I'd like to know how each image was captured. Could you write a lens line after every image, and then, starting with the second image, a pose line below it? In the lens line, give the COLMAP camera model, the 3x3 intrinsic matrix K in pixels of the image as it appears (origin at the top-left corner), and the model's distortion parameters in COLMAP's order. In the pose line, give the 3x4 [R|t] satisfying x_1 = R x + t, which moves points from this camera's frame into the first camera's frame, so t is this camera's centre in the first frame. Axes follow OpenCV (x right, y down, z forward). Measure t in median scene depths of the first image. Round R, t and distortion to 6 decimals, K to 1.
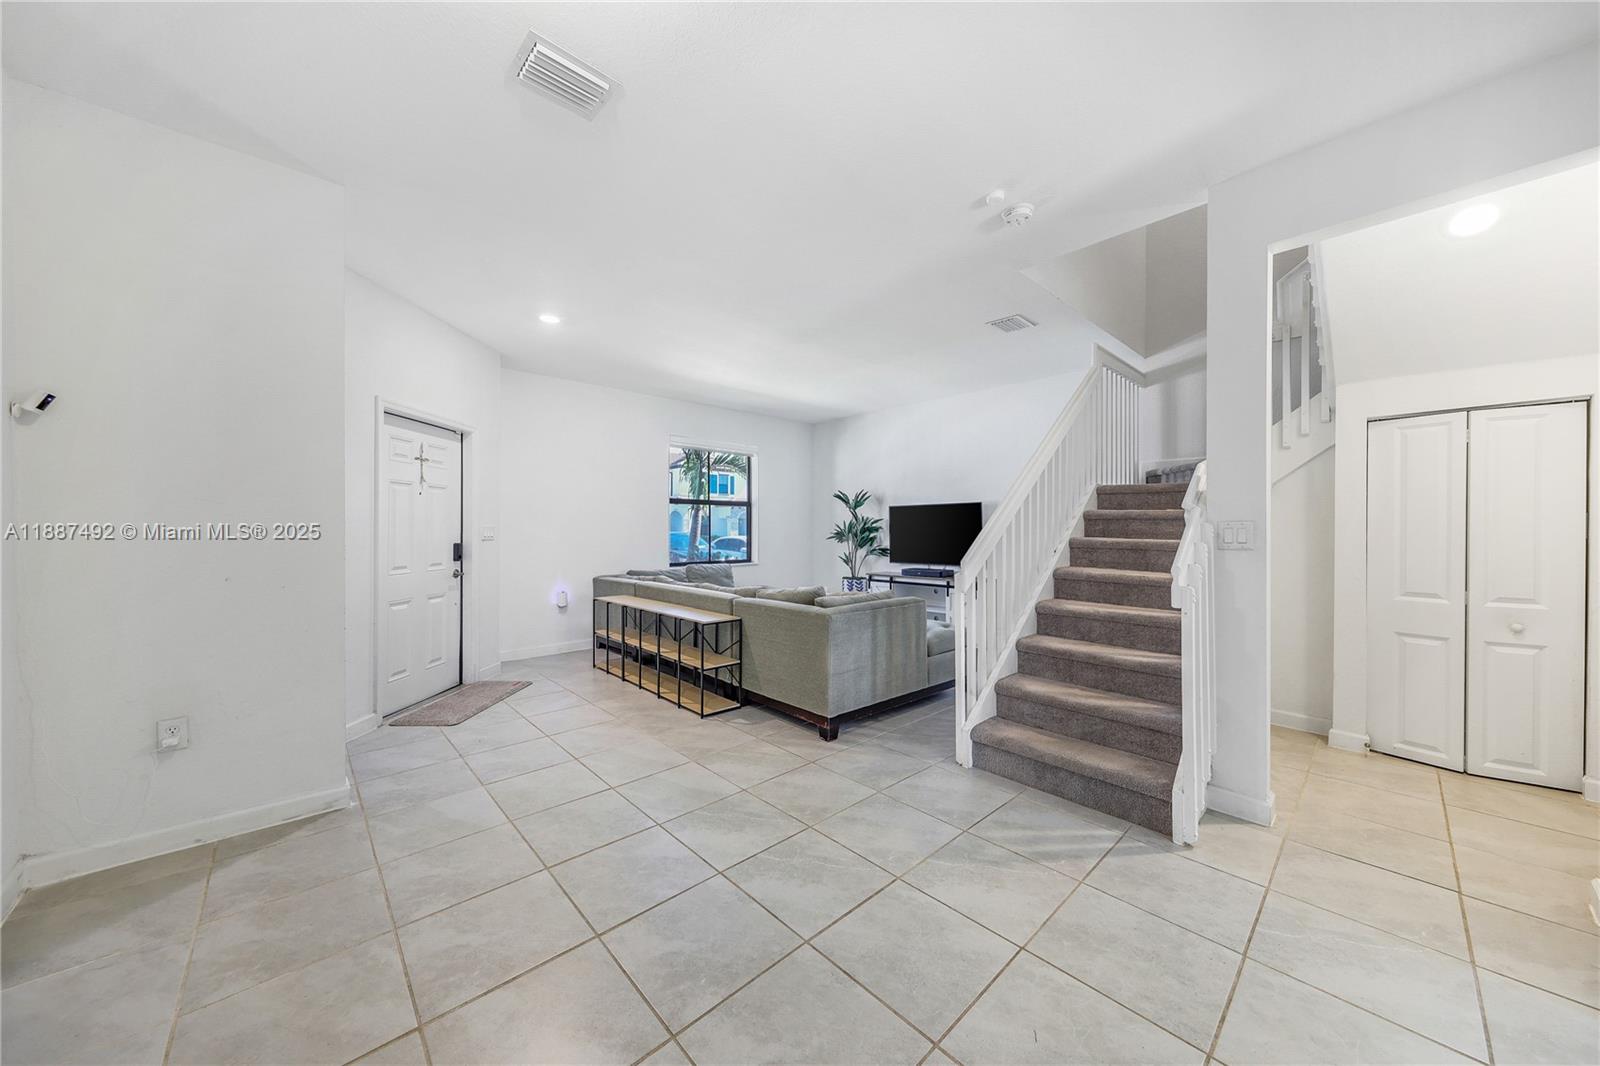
lens RADIAL K [[568.6, 0, 799.1], [0, 568.6, 541.7], [0, 0, 1]] dist [0.001909, 0.000217]
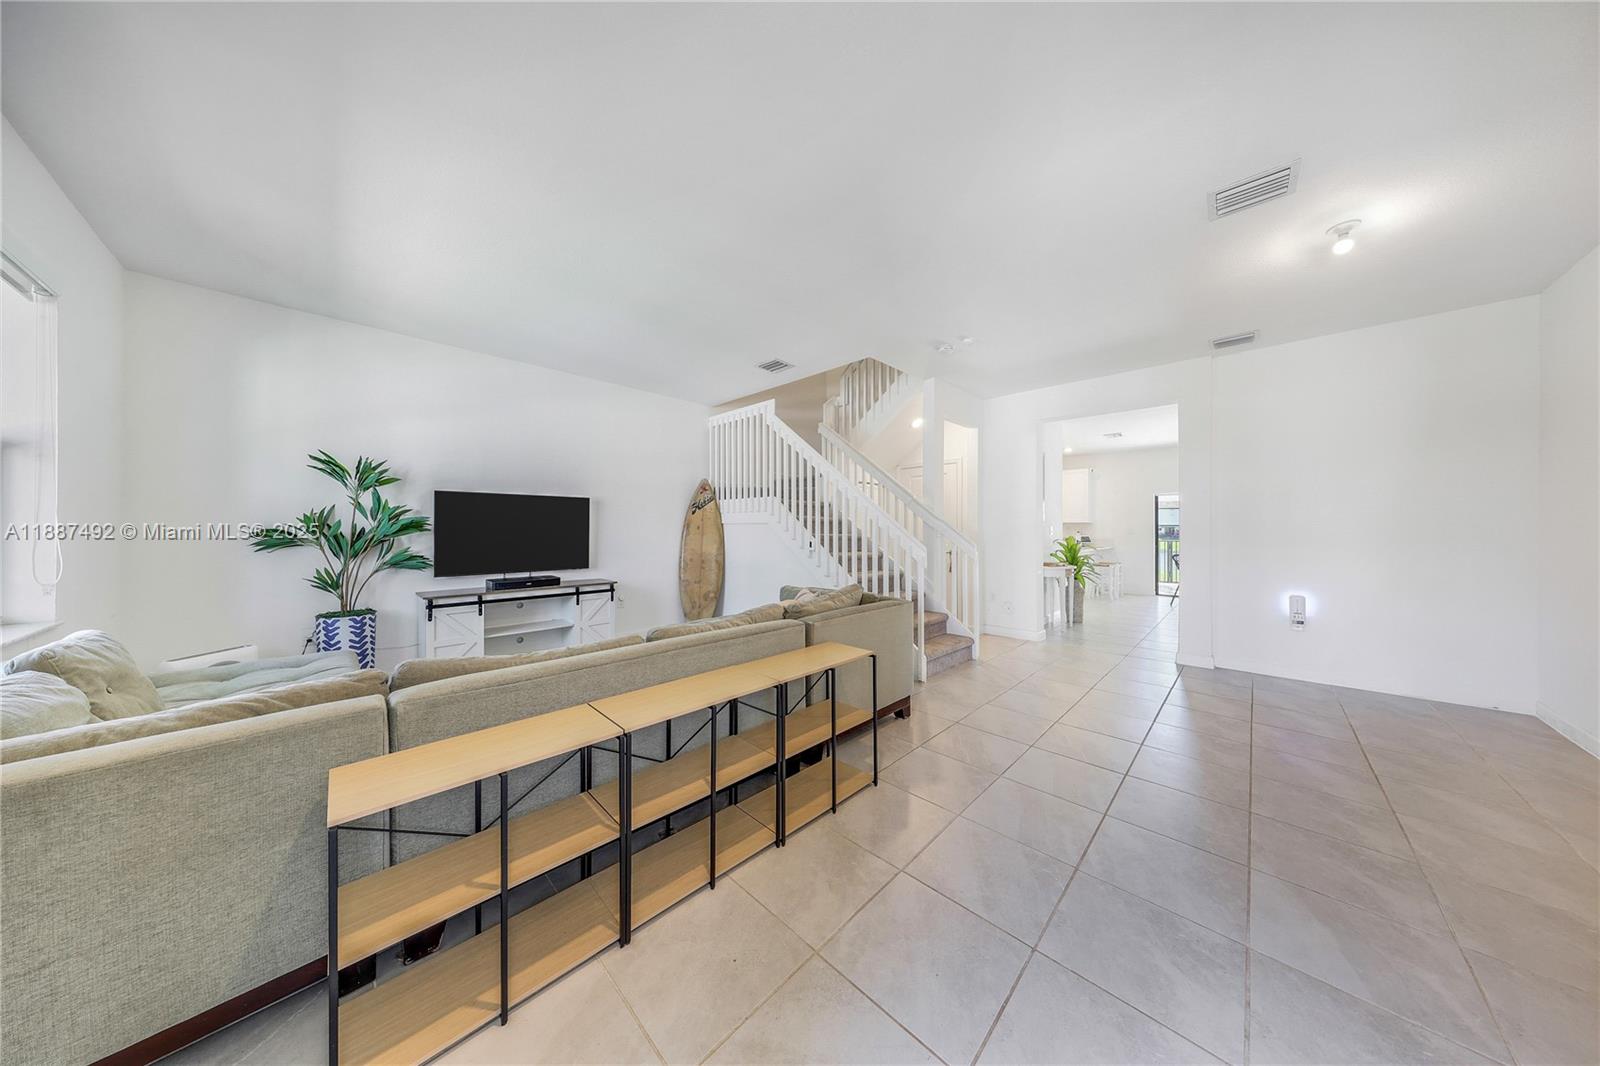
lens RADIAL K [[454.4, 0, 800.0], [0, 454.4, 533.0], [0, 0, 1]] dist [0.000057, 0.000008]
pose [[-0.100032, -0.003368, 0.994979, -0.397283], [0.027309, 0.999608, 0.006129, -0.005666], [-0.994609, 0.027785, -0.099900, 0.639233]]
